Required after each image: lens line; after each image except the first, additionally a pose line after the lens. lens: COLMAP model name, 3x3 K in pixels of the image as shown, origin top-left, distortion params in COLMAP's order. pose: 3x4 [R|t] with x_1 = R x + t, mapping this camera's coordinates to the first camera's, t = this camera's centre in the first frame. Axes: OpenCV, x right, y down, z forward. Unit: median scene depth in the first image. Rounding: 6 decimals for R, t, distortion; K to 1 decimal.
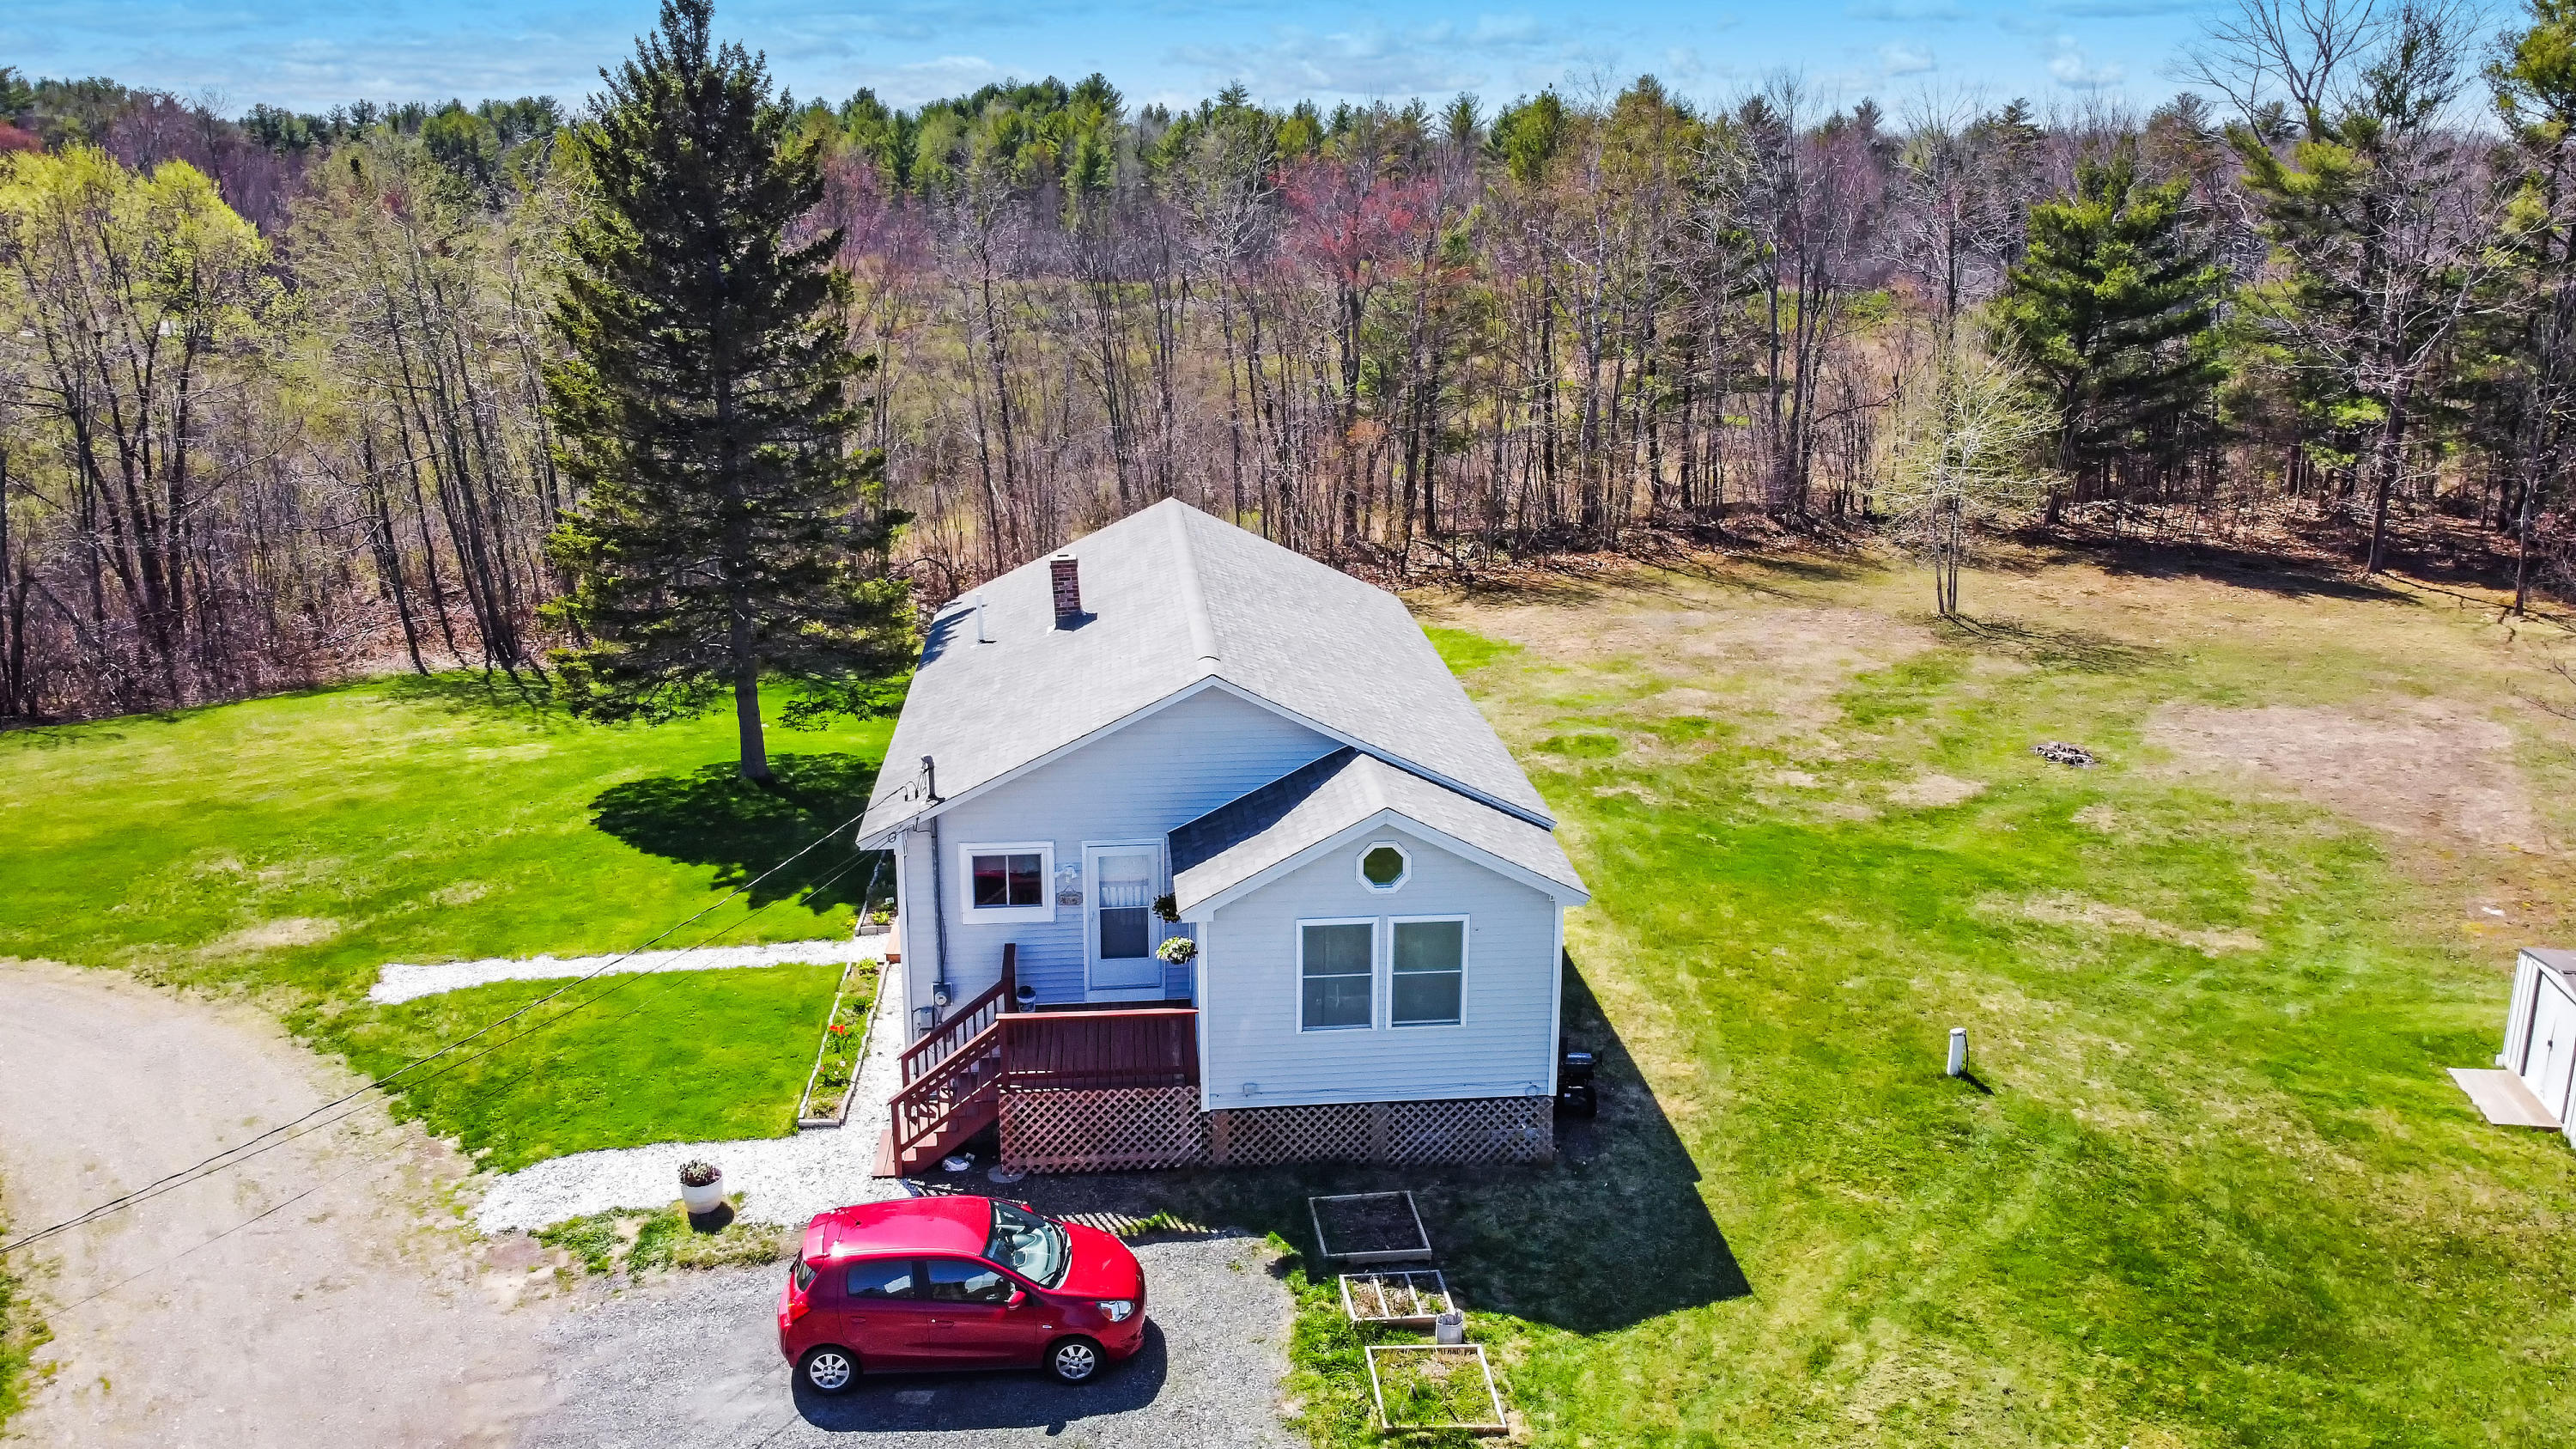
lens RADIAL K [[1891.1, 0, 1288.0], [0, 1891.1, 724.5], [0, 0, 1]] dist [0.023890, -0.052720]
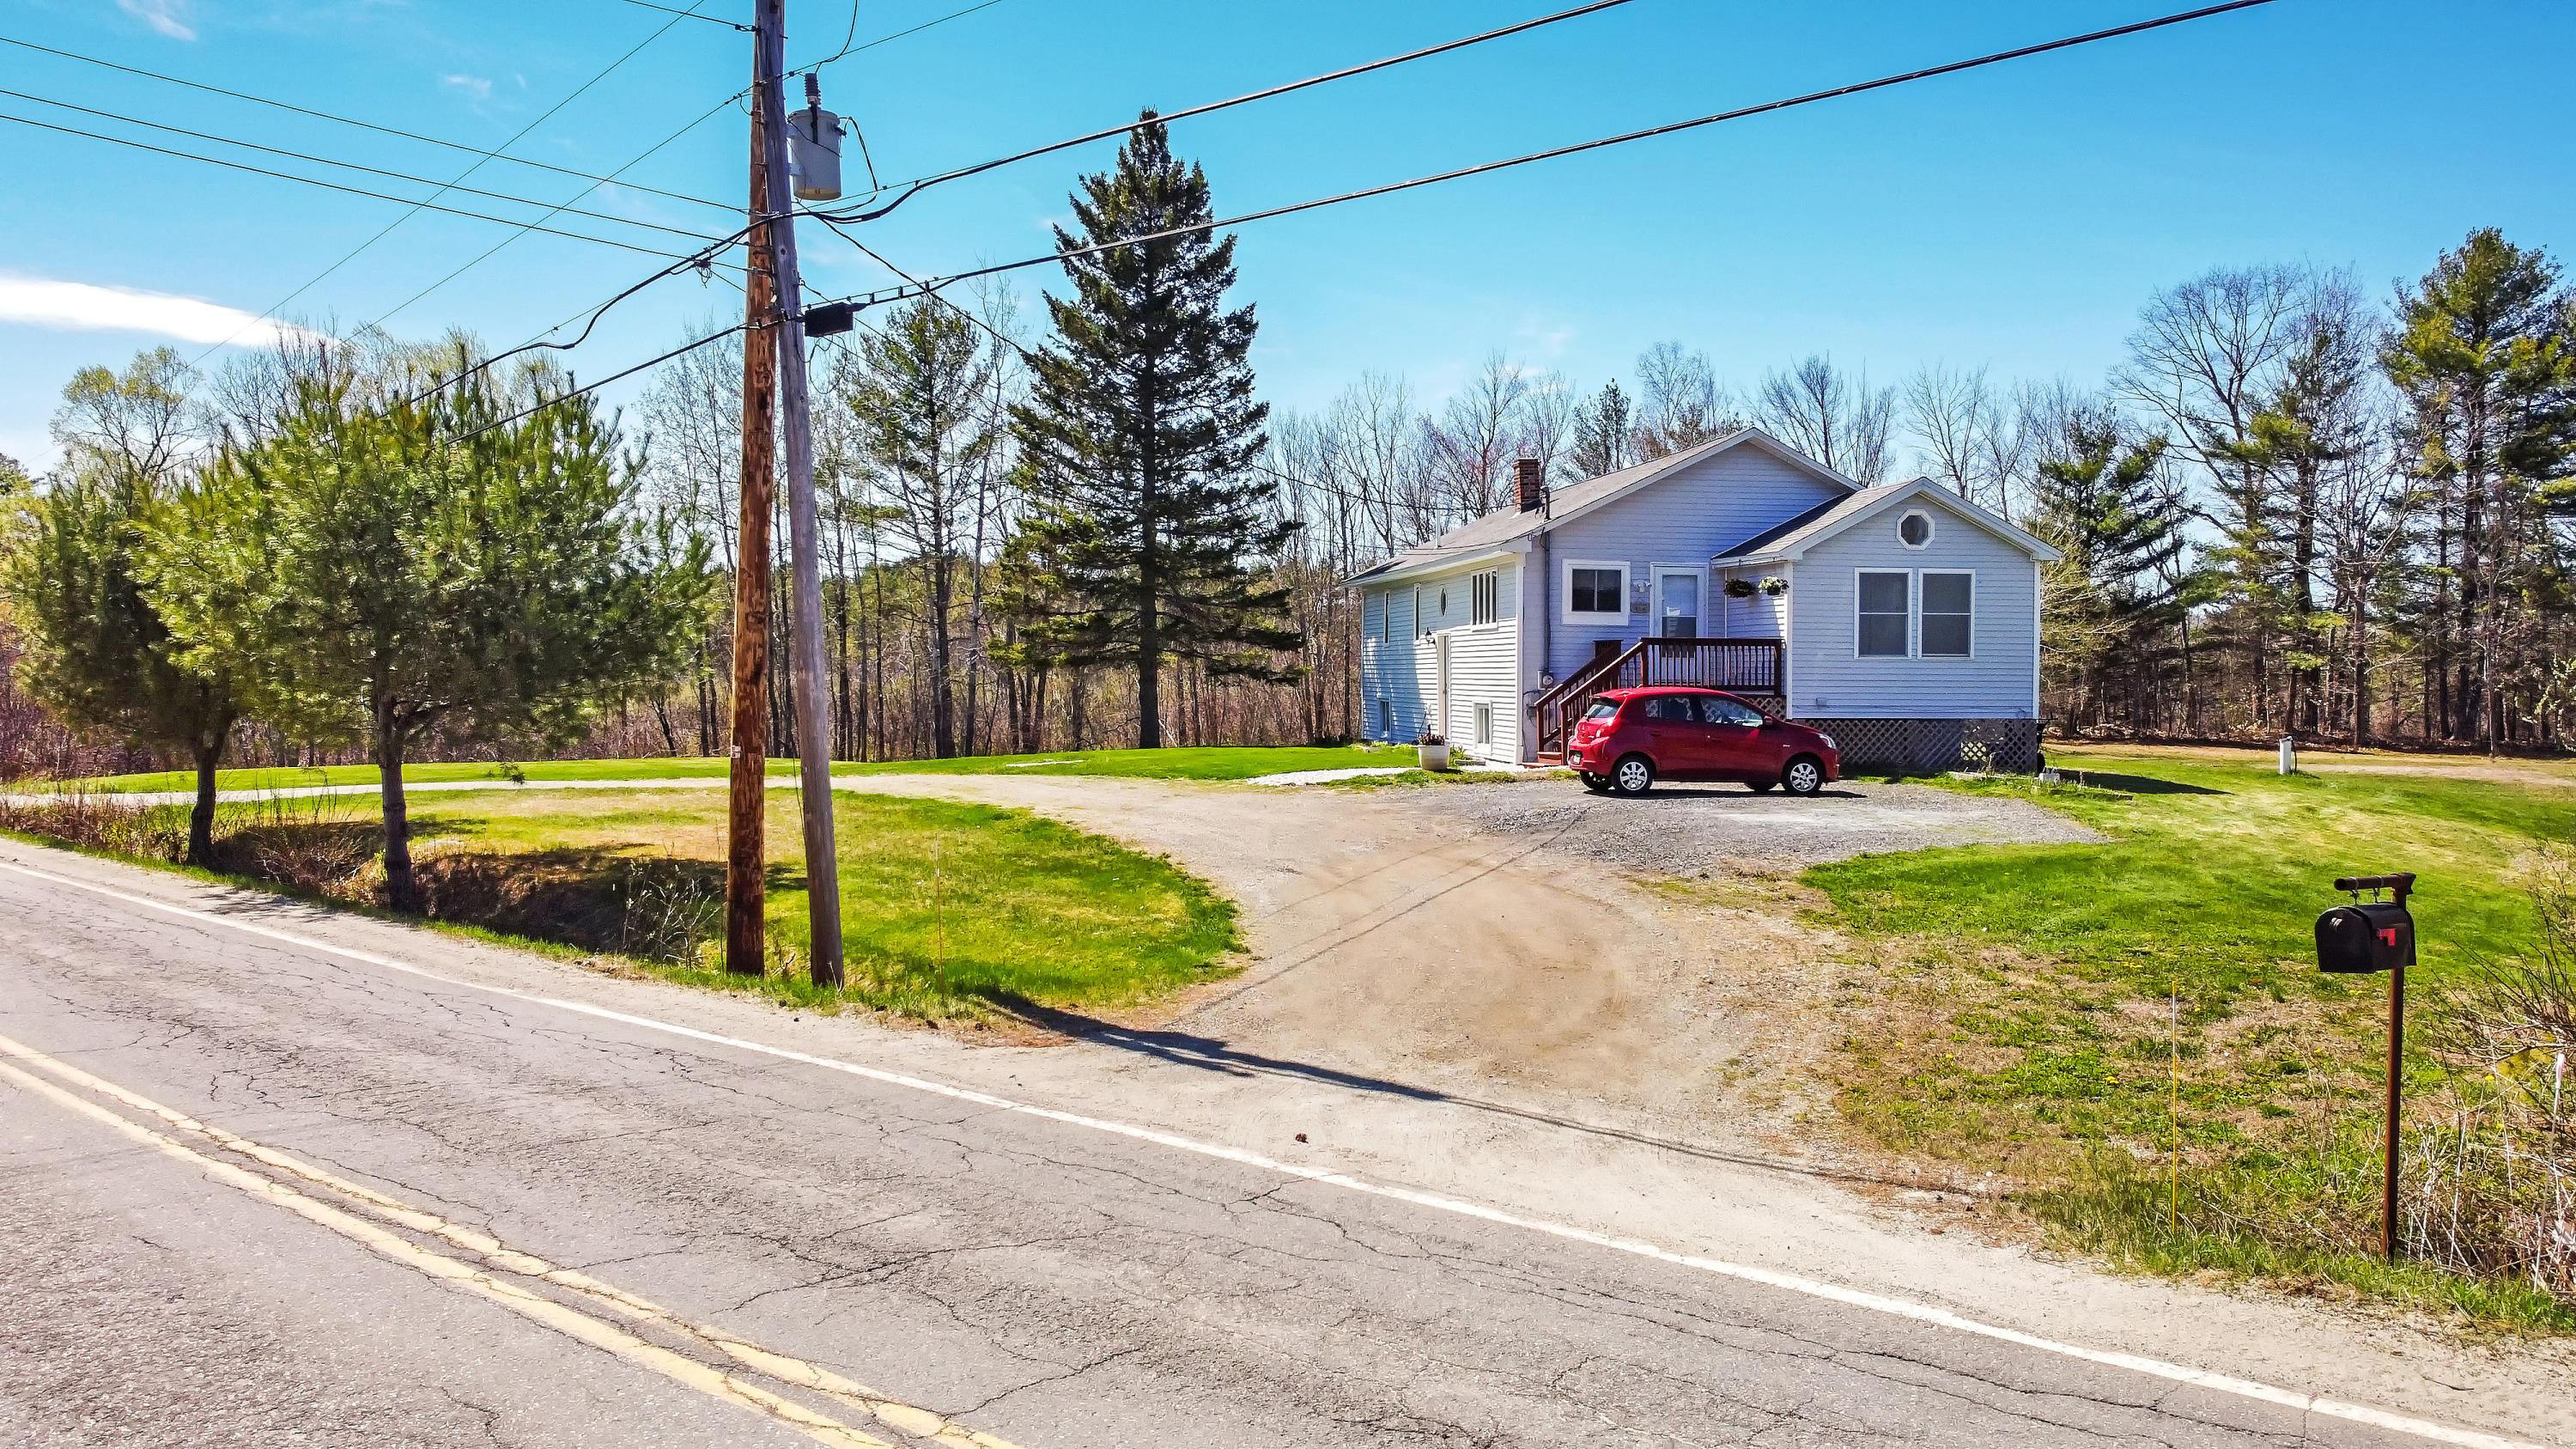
lens RADIAL K [[1891.1, 0, 1288.0], [0, 1891.1, 724.5], [0, 0, 1]] dist [0.023890, -0.052720]
pose [[0.997686, 0.000825, 0.067988, -0.489493], [0.016007, 0.968973, -0.246649, 0.535585], [-0.066082, 0.247167, 0.966717, -0.260403]]
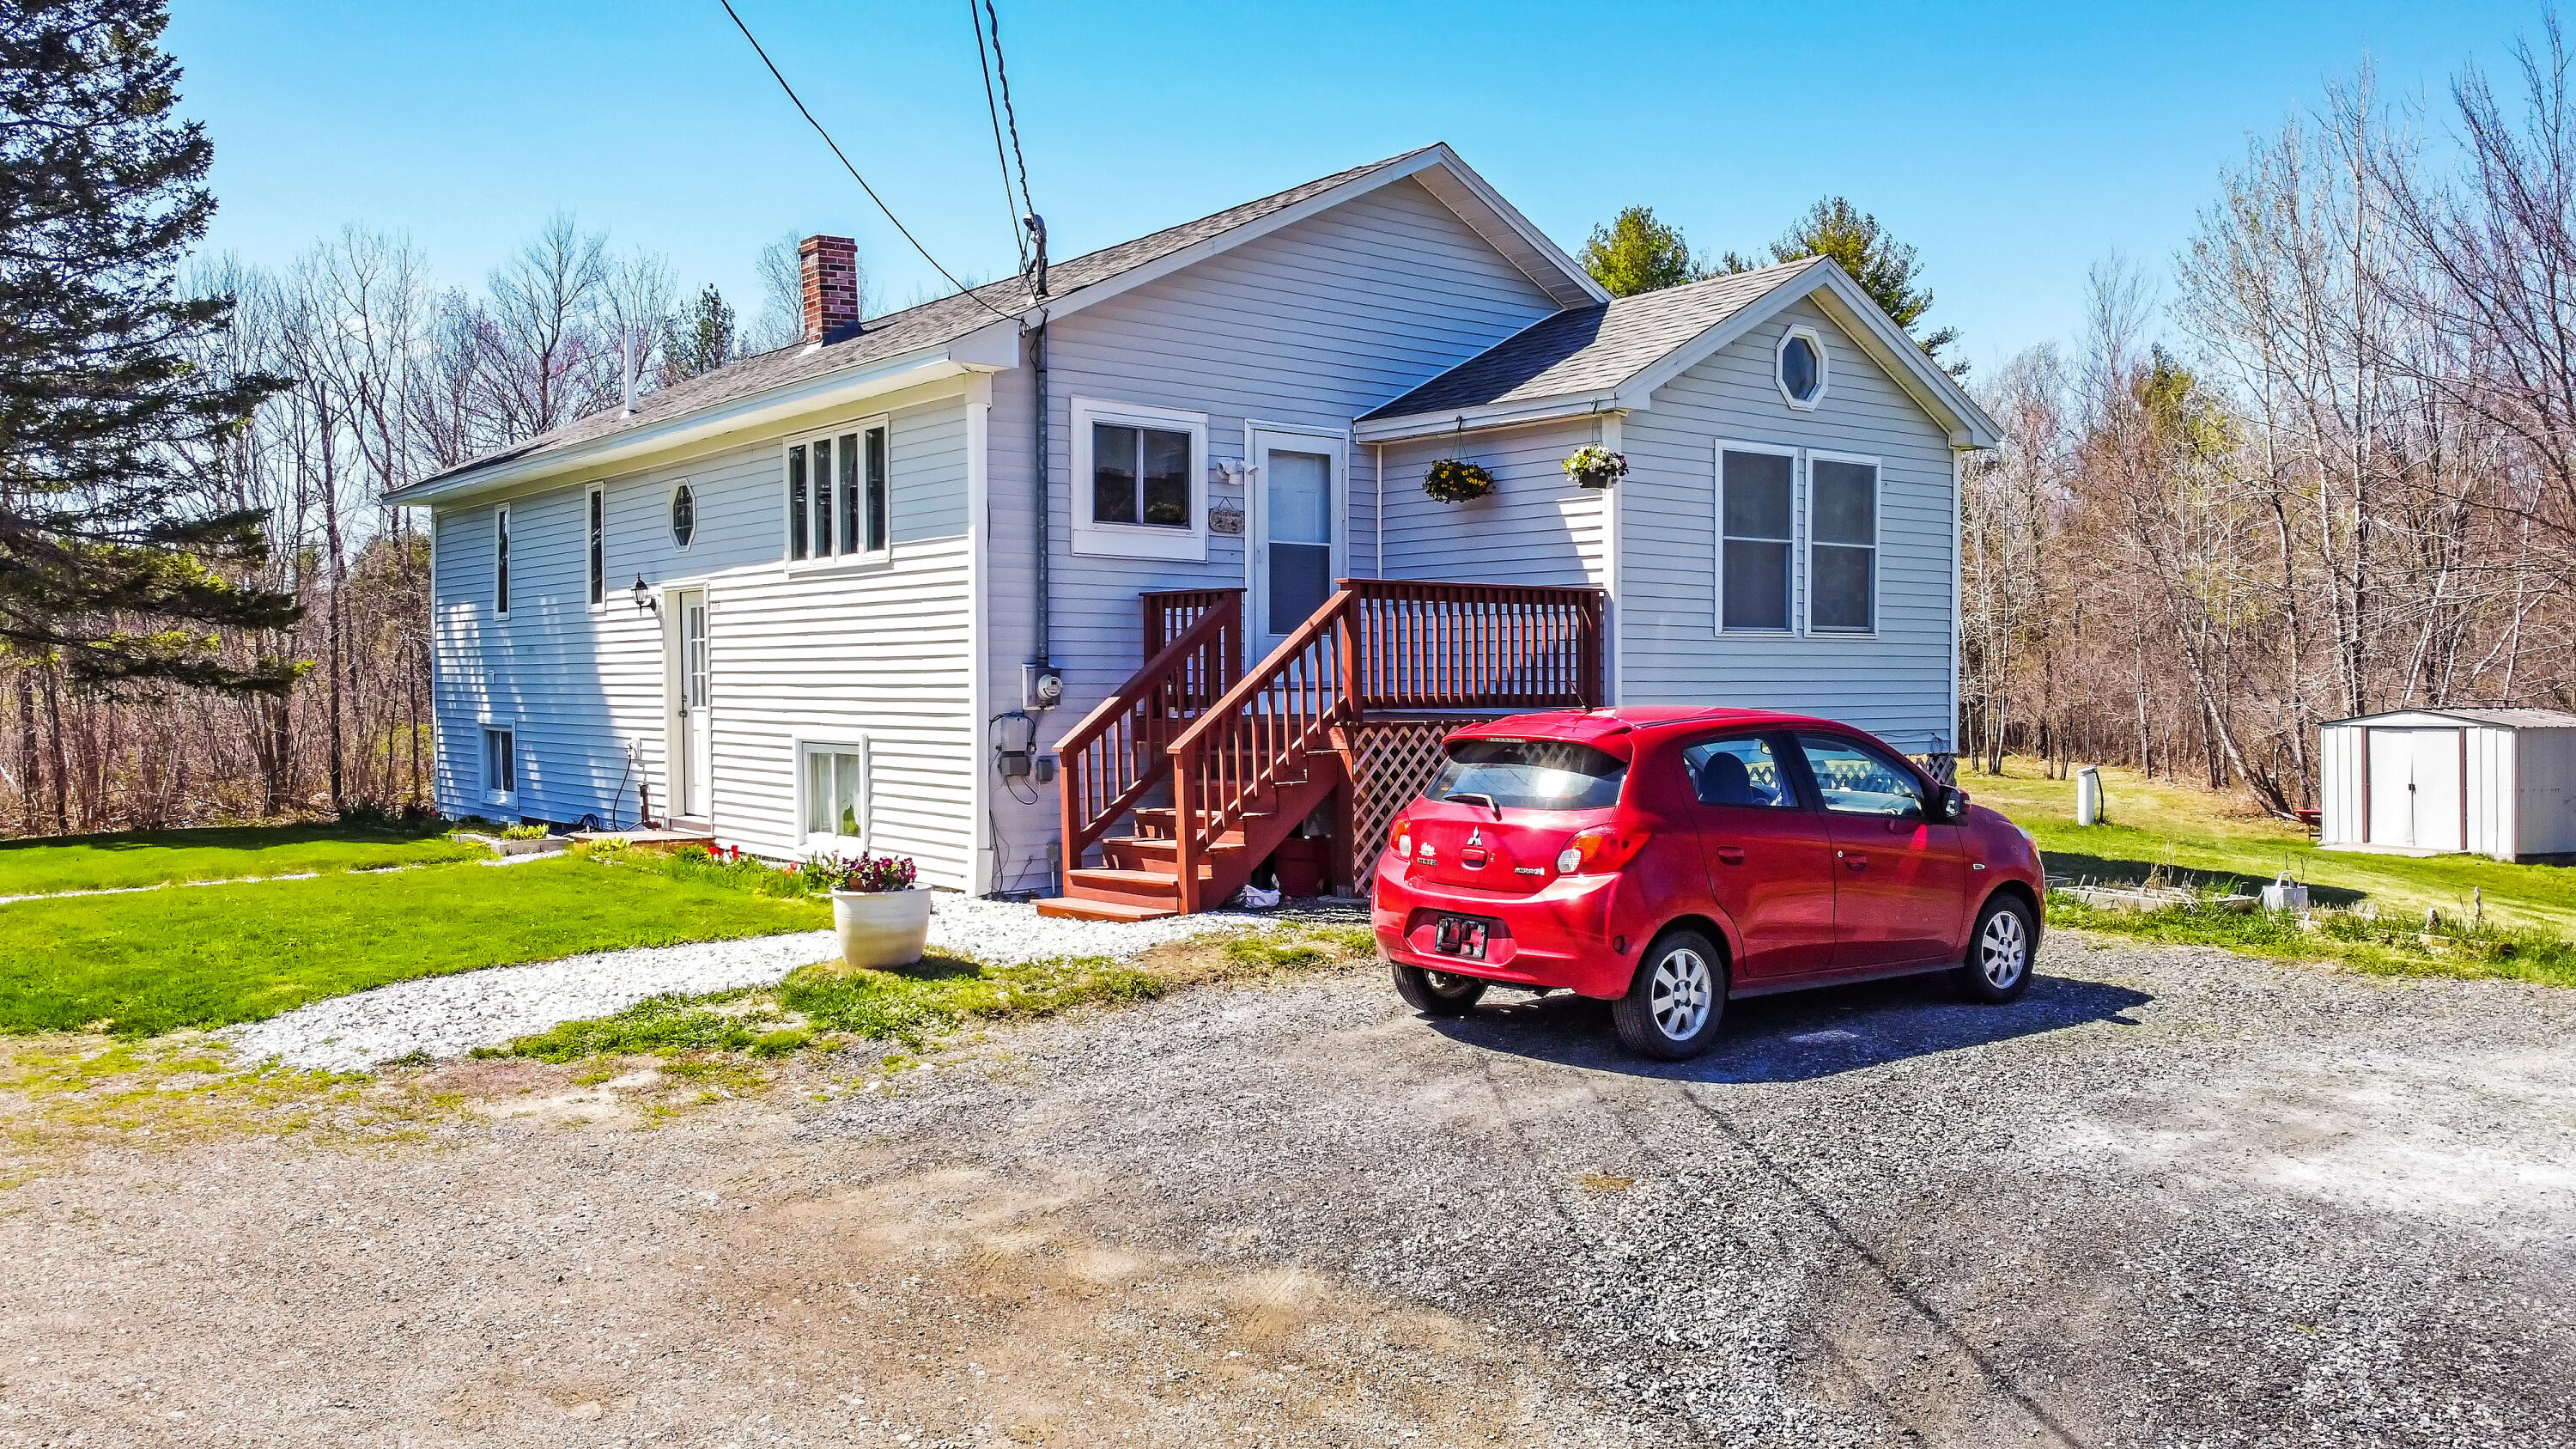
lens RADIAL K [[1930.1, 0, 1286.5], [0, 1930.1, 693.8], [0, 0, 1]] dist [0.009728, 0.000933]
pose [[0.835449, -0.008825, 0.549497, -0.464210], [0.153643, 0.963752, -0.218118, 0.299876], [-0.527654, 0.266653, 0.806522, 0.571638]]
